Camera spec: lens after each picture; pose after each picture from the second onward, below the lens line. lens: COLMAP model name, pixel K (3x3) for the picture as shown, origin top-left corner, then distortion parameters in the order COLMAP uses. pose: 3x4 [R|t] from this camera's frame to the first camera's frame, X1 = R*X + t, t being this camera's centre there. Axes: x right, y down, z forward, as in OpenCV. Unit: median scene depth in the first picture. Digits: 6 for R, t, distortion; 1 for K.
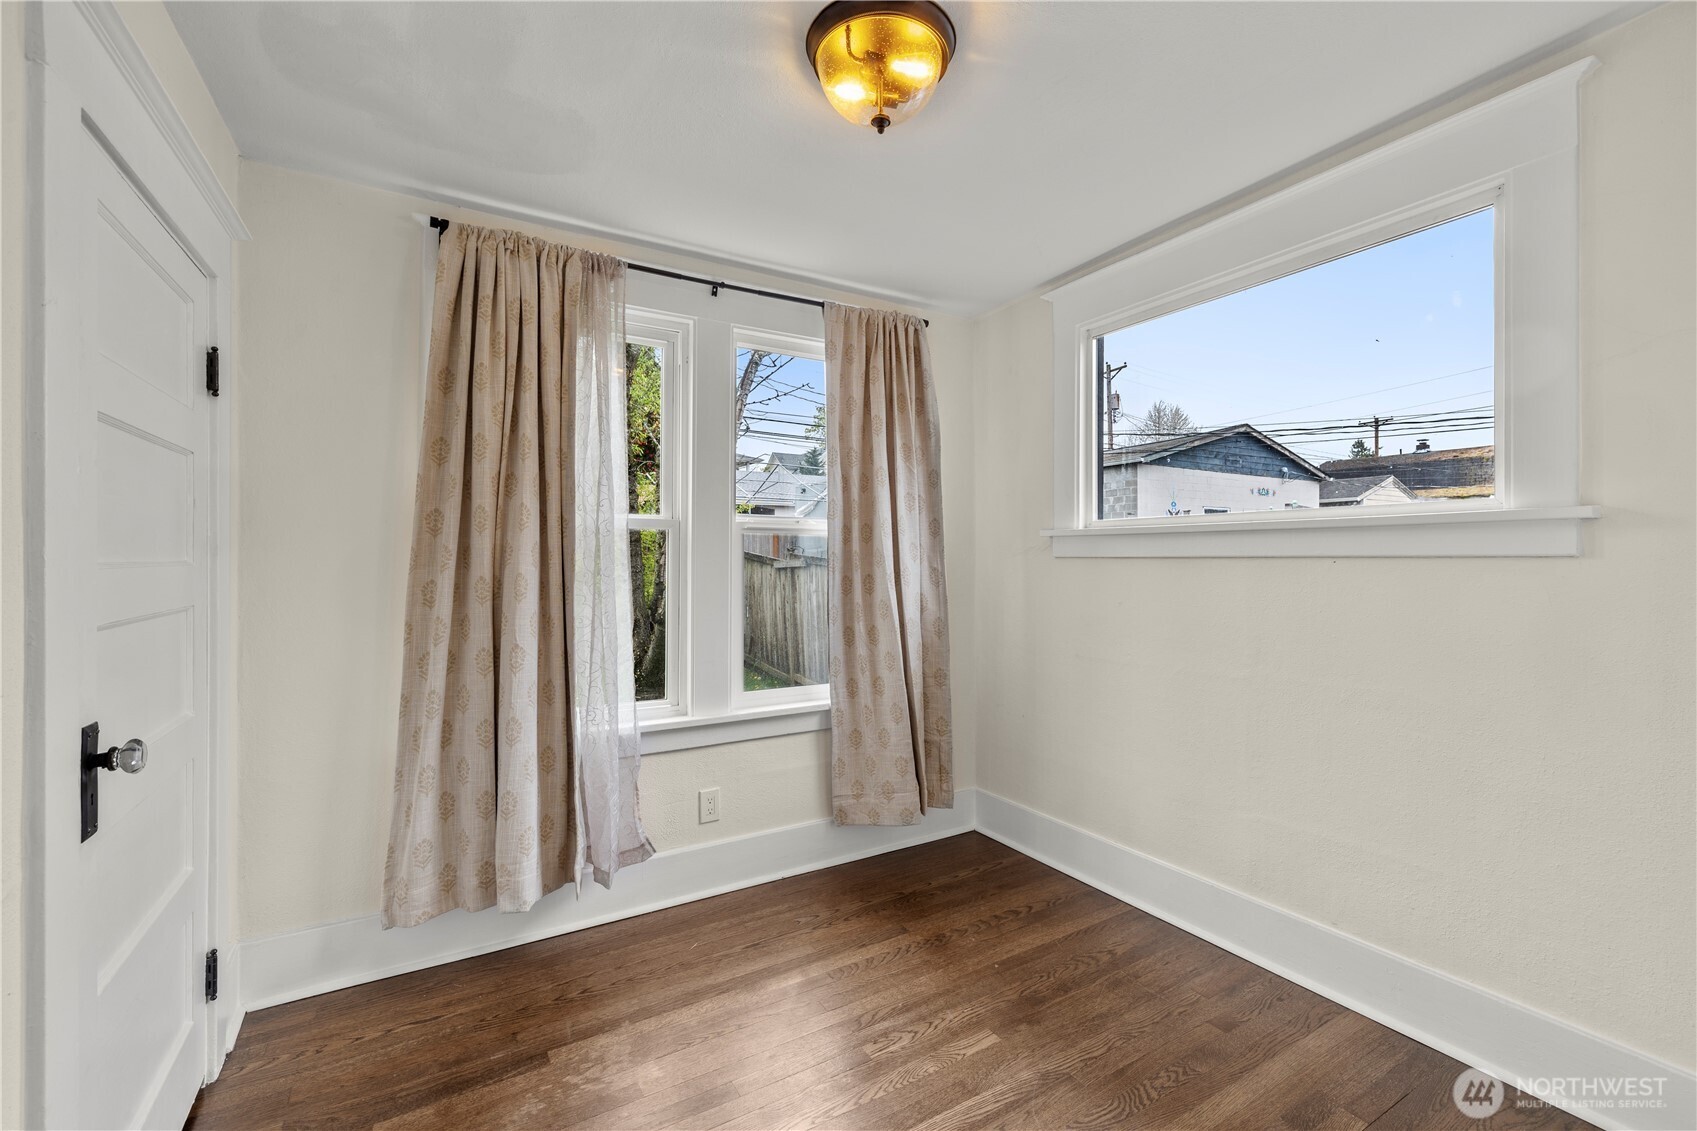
lens RADIAL K [[712.3, 0, 850.1], [0, 712.3, 553.4], [0, 0, 1]] dist [-0.001519, -0.000169]
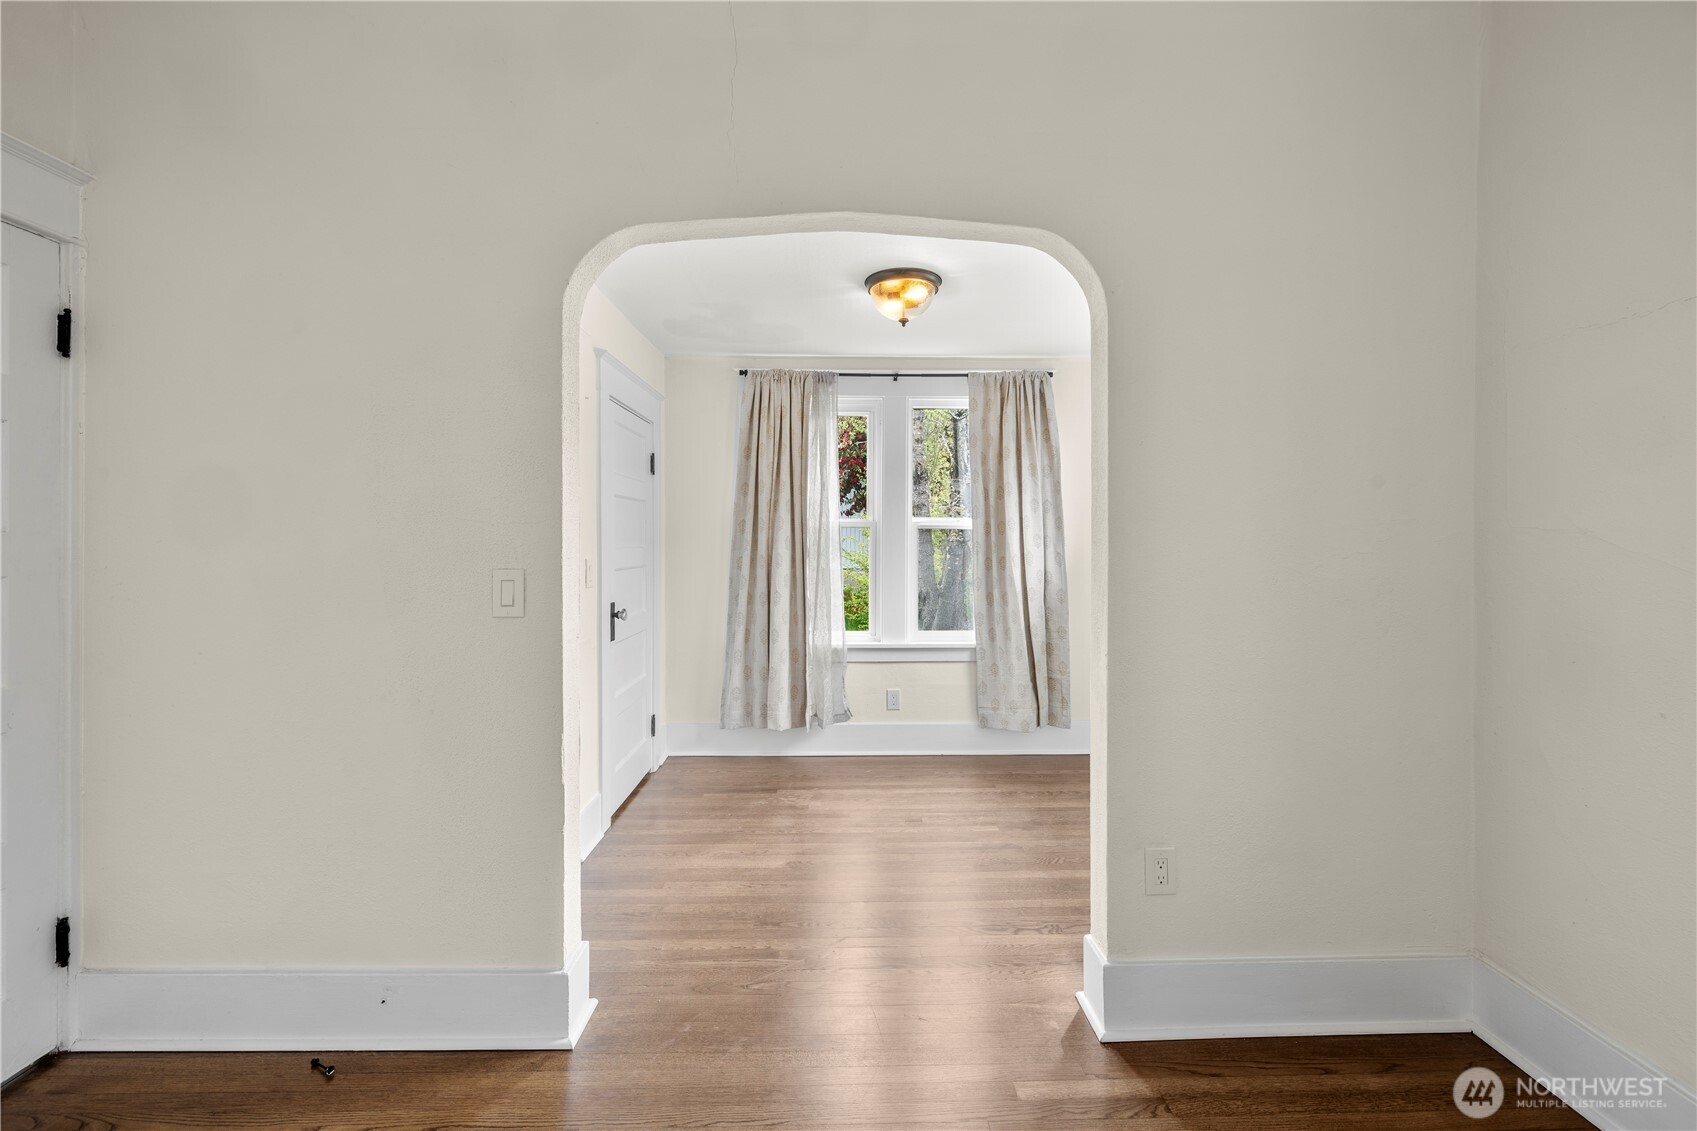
lens RADIAL K [[712.3, 0, 849.3], [0, 712.3, 542.7], [0, 0, 1]] dist [-0.001519, -0.000169]
pose [[0.871820, 0.001096, -0.489826, 0.589622], [0.002060, 0.999980, 0.005905, -0.009787], [0.489823, -0.006158, 0.871800, -0.523023]]
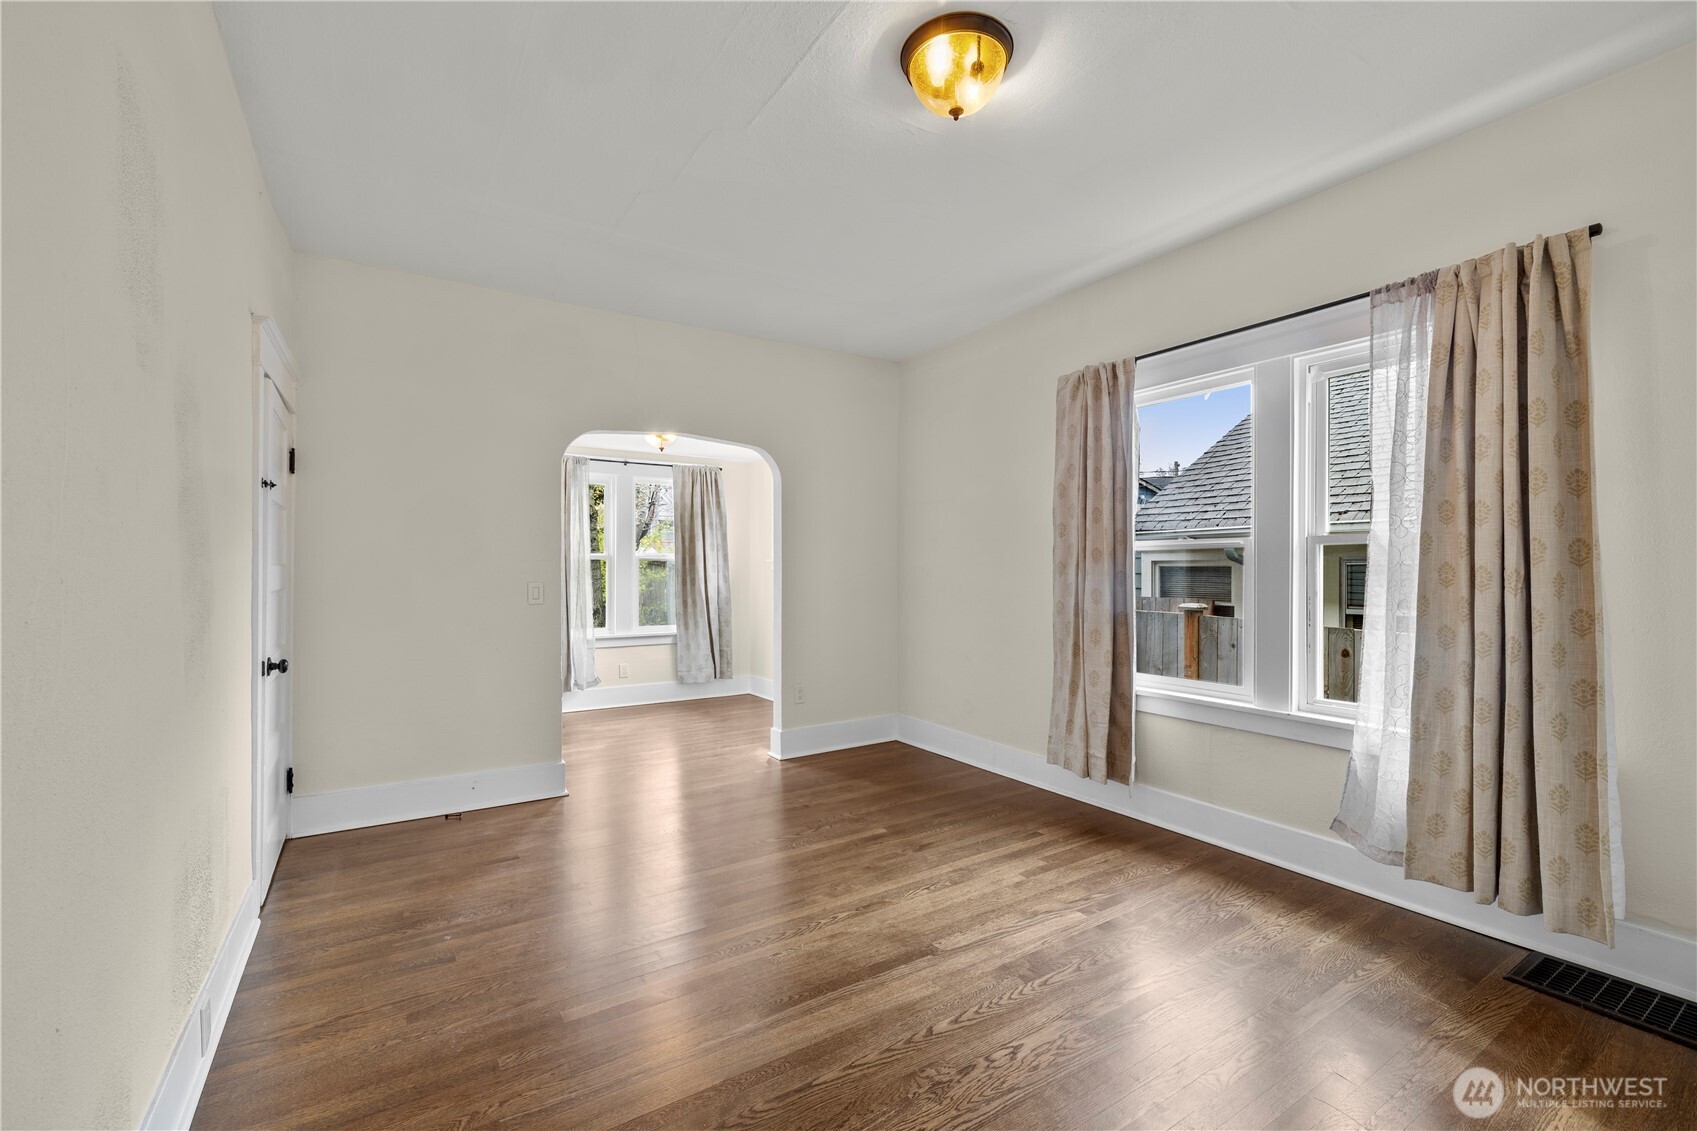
lens RADIAL K [[712.3, 0, 838.0], [0, 712.3, 568.0], [0, 0, 1]] dist [-0.001519, -0.000169]
pose [[0.999487, -0.000585, 0.032007, 0.550690], [0.000429, 0.999988, 0.004868, -0.018899], [-0.032010, -0.004851, 0.999476, -1.765722]]
